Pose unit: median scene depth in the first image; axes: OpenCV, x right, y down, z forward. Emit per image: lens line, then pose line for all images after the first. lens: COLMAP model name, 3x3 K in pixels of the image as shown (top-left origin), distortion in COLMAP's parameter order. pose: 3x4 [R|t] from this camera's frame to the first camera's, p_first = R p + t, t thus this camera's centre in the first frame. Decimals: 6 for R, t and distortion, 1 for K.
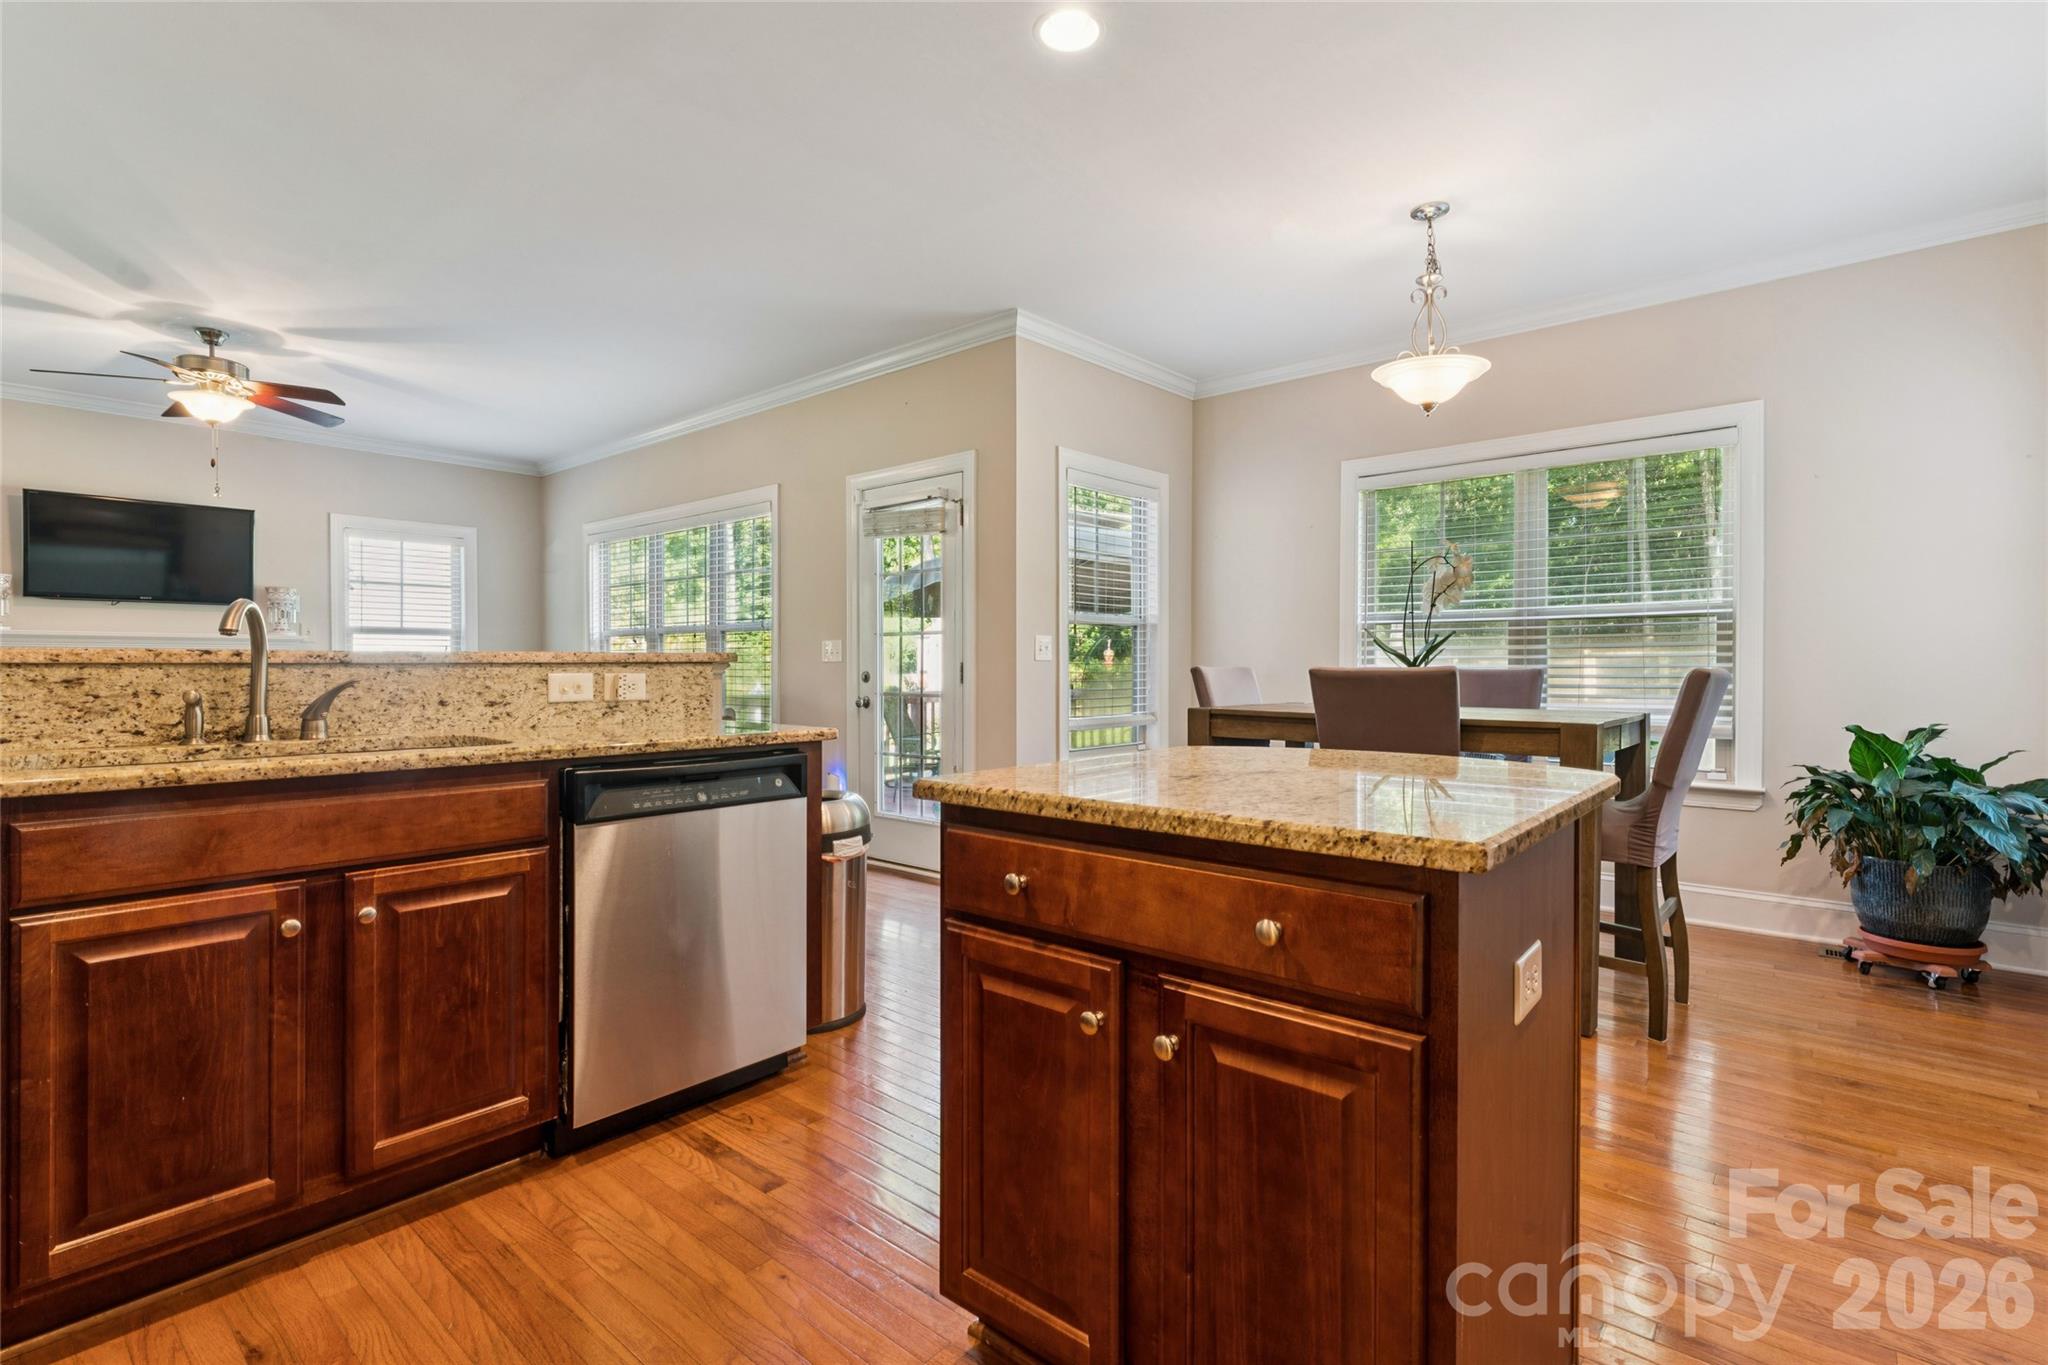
lens RADIAL K [[943.0, 0, 1025.8], [0, 943.0, 666.1], [0, 0, 1]] dist [-0.000921, -0.000468]
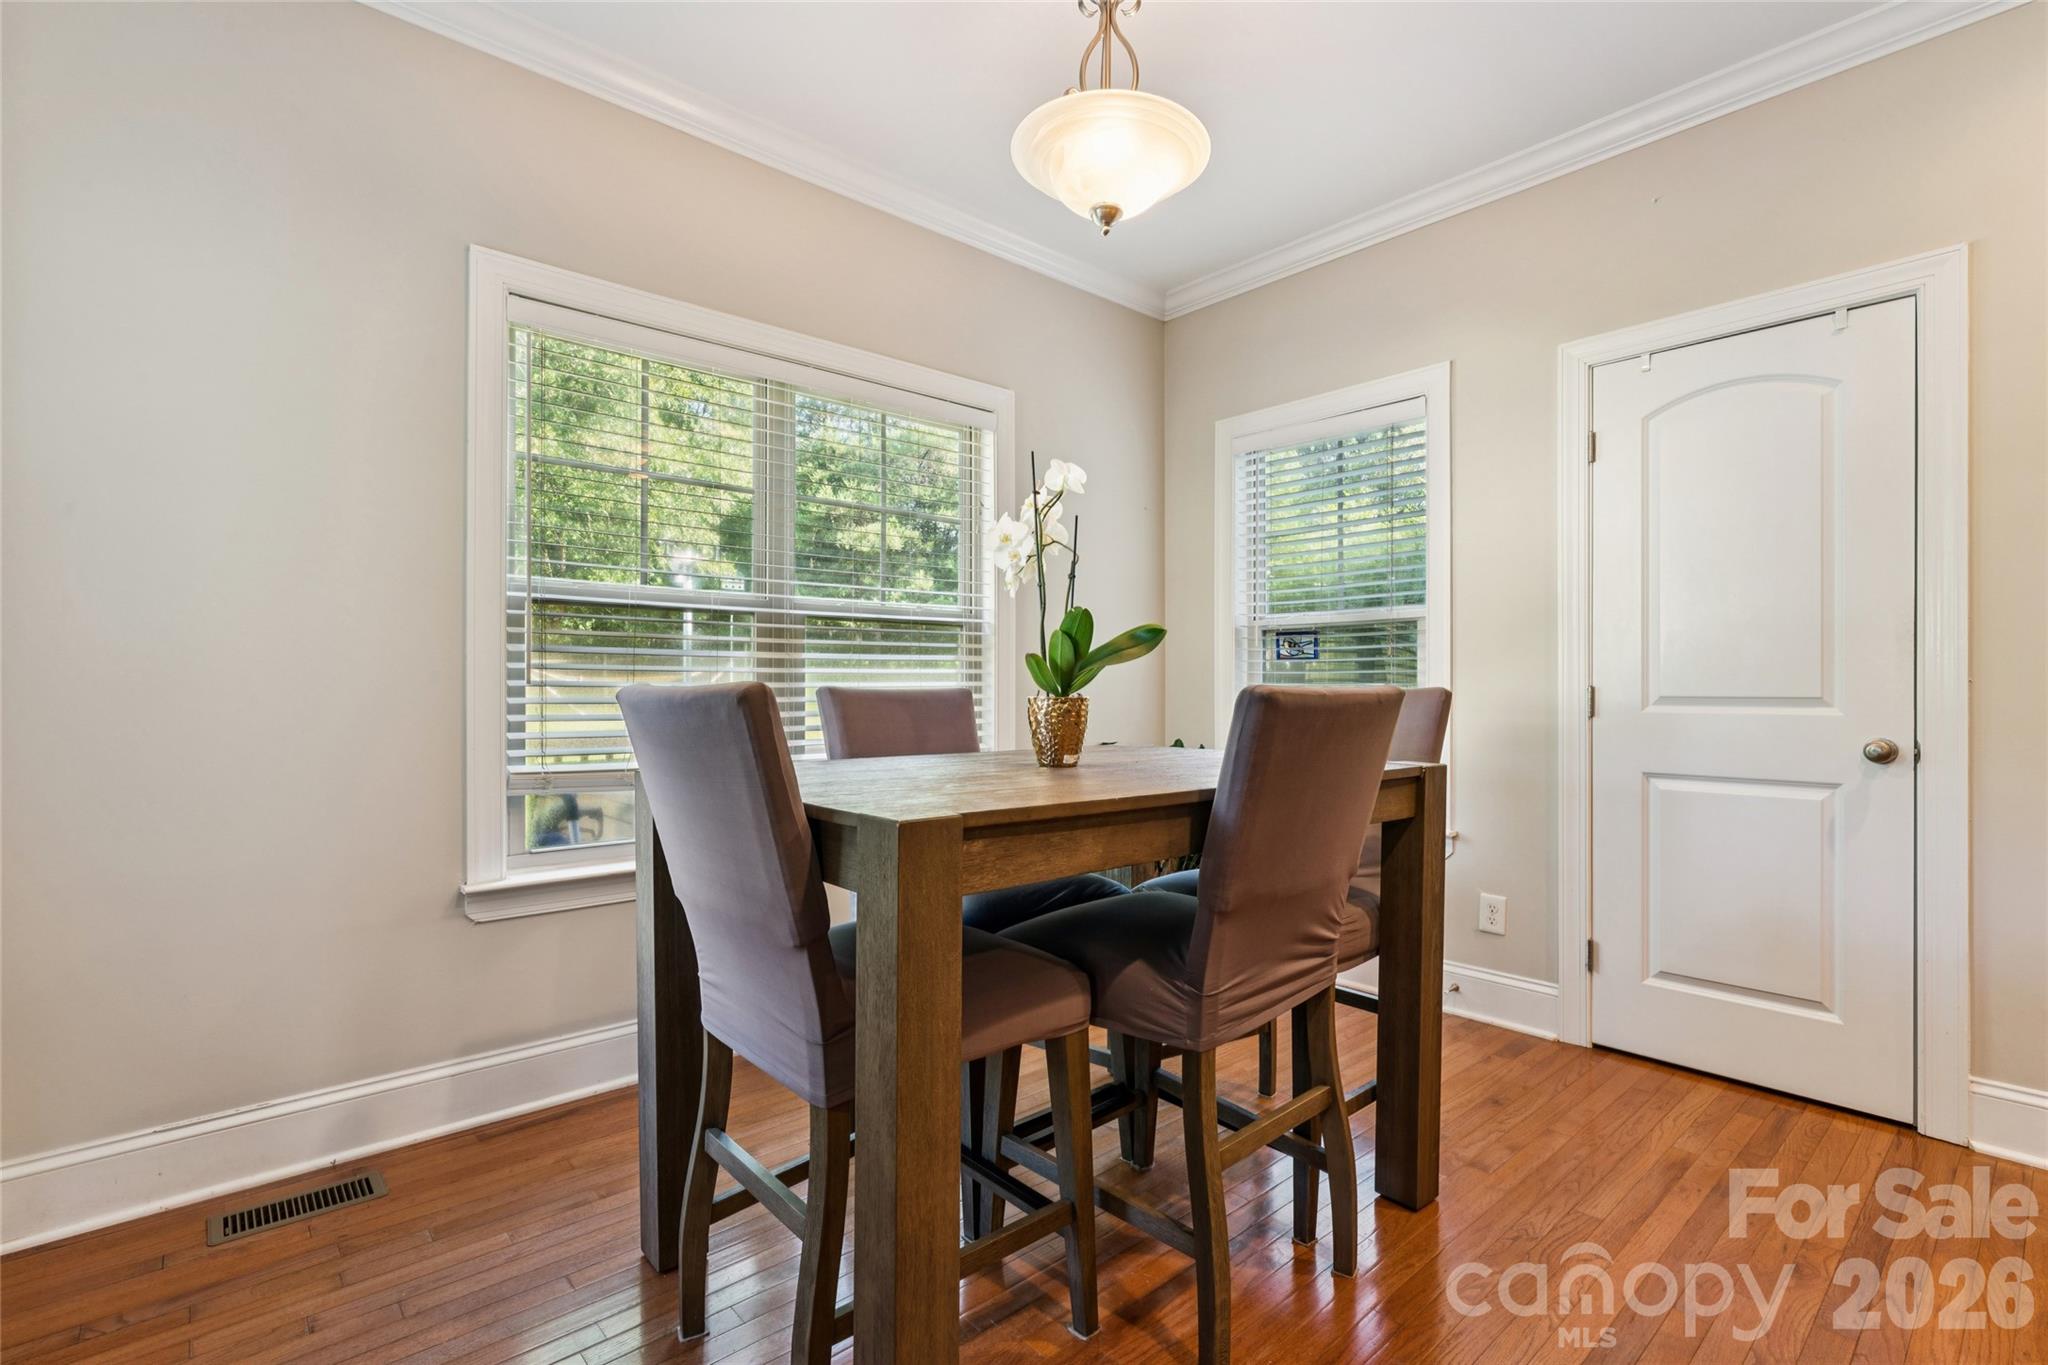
lens RADIAL K [[943.0, 0, 1036.4], [0, 943.0, 691.9], [0, 0, 1]] dist [-0.000921, -0.000468]
pose [[0.133446, -0.007572, 0.991027, -0.209966], [-0.001764, 0.999967, 0.007878, -0.000437], [-0.991054, -0.002799, 0.133429, 1.525803]]
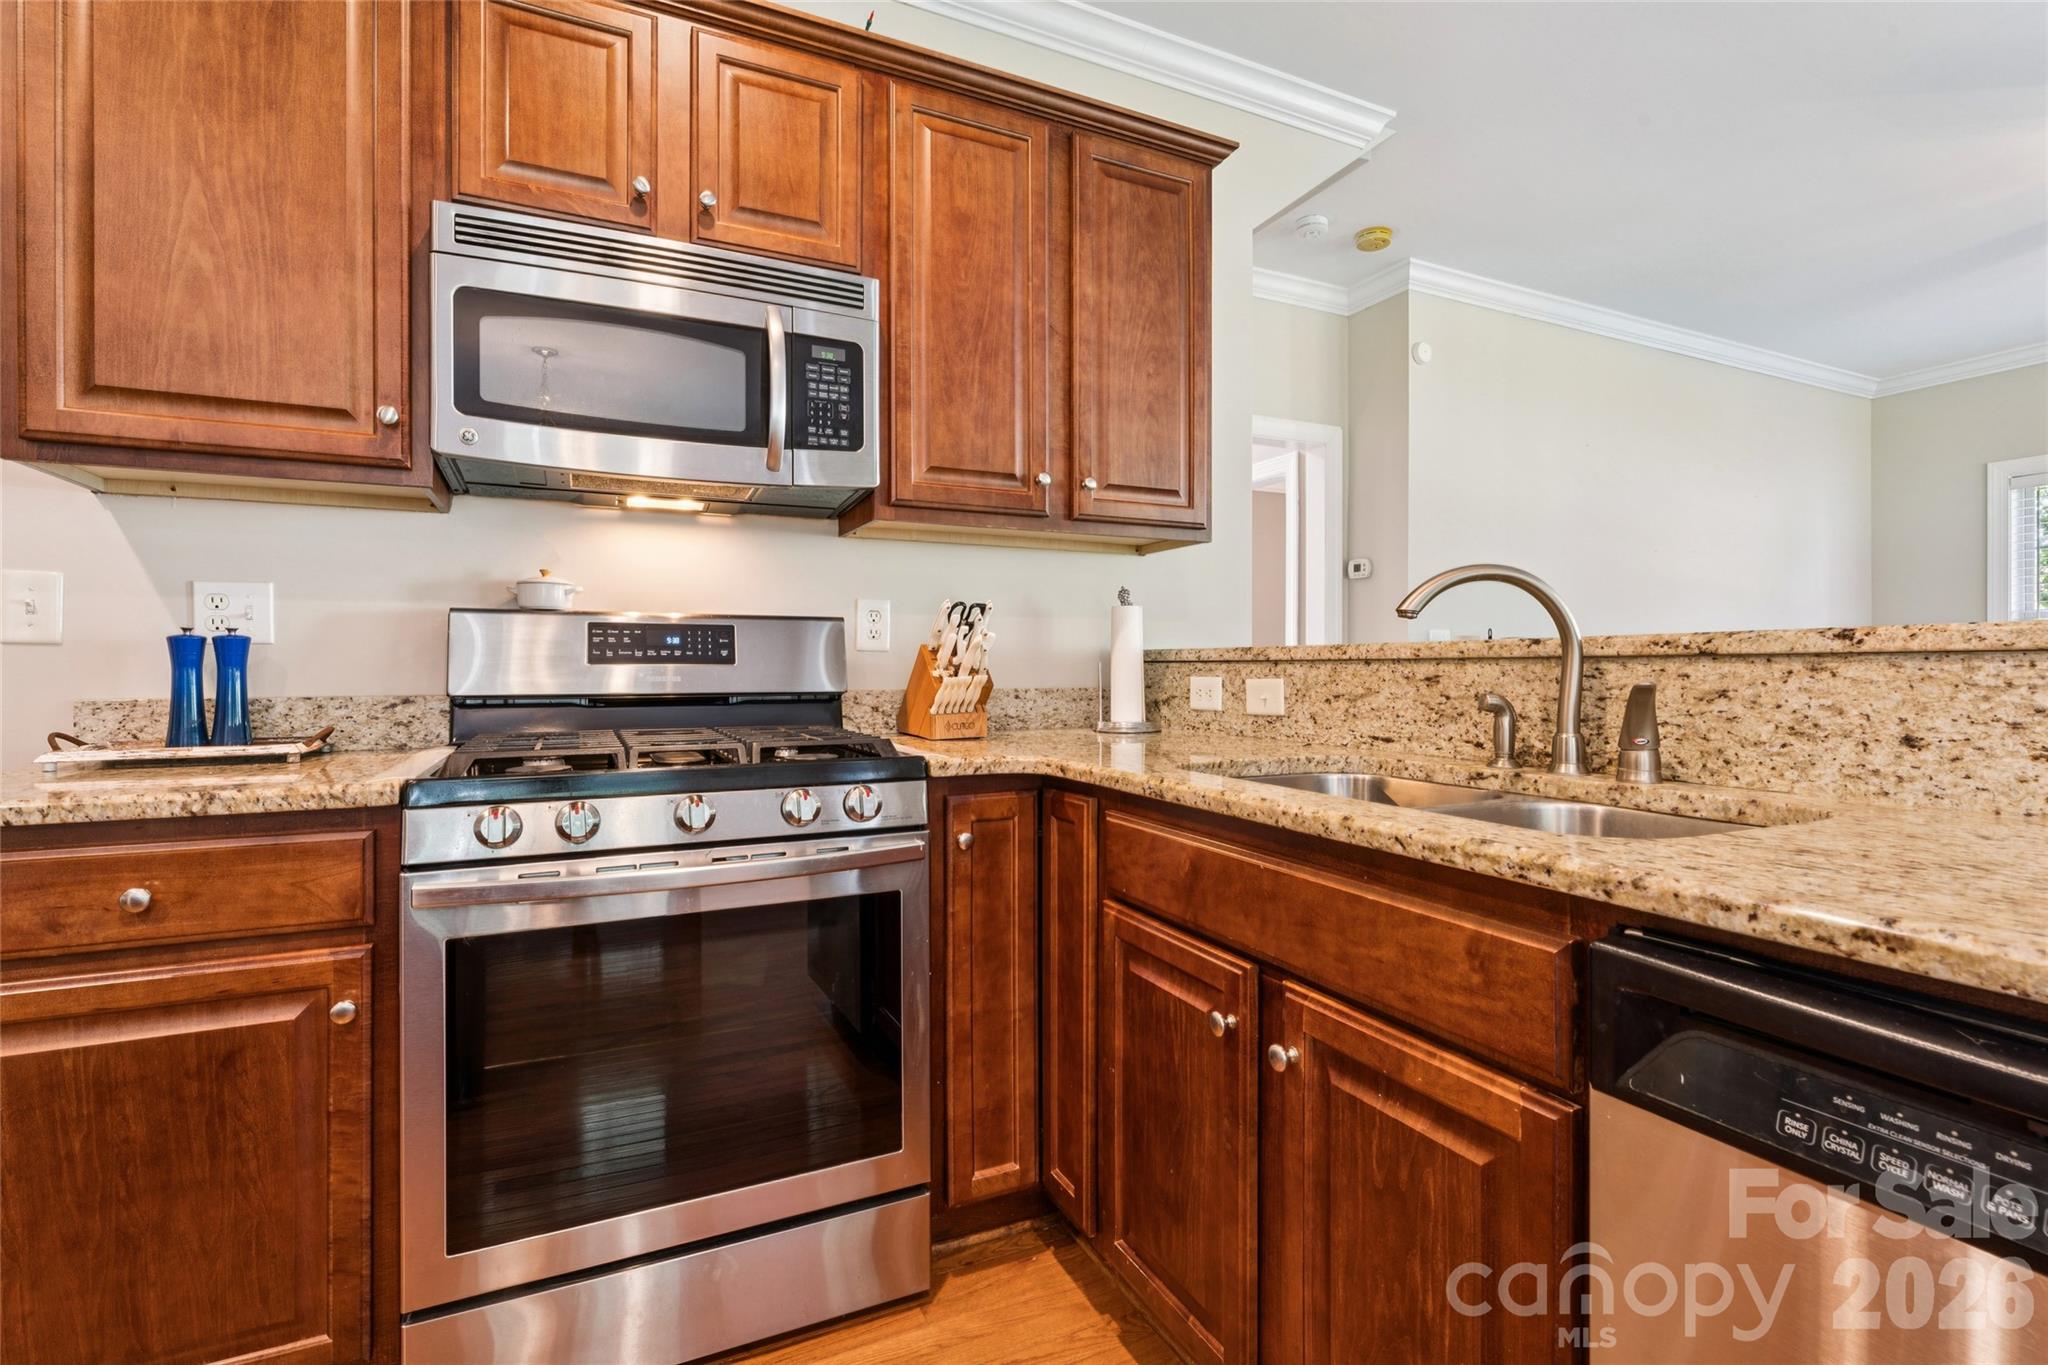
lens RADIAL K [[943.0, 0, 1019.2], [0, 943.0, 666.8], [0, 0, 1]] dist [-0.000921, -0.000468]
pose [[-0.407894, -0.001102, -0.913029, -0.047018], [0.000629, 0.999999, -0.001488, 0.005170], [0.913029, -0.001182, -0.407893, 0.877743]]
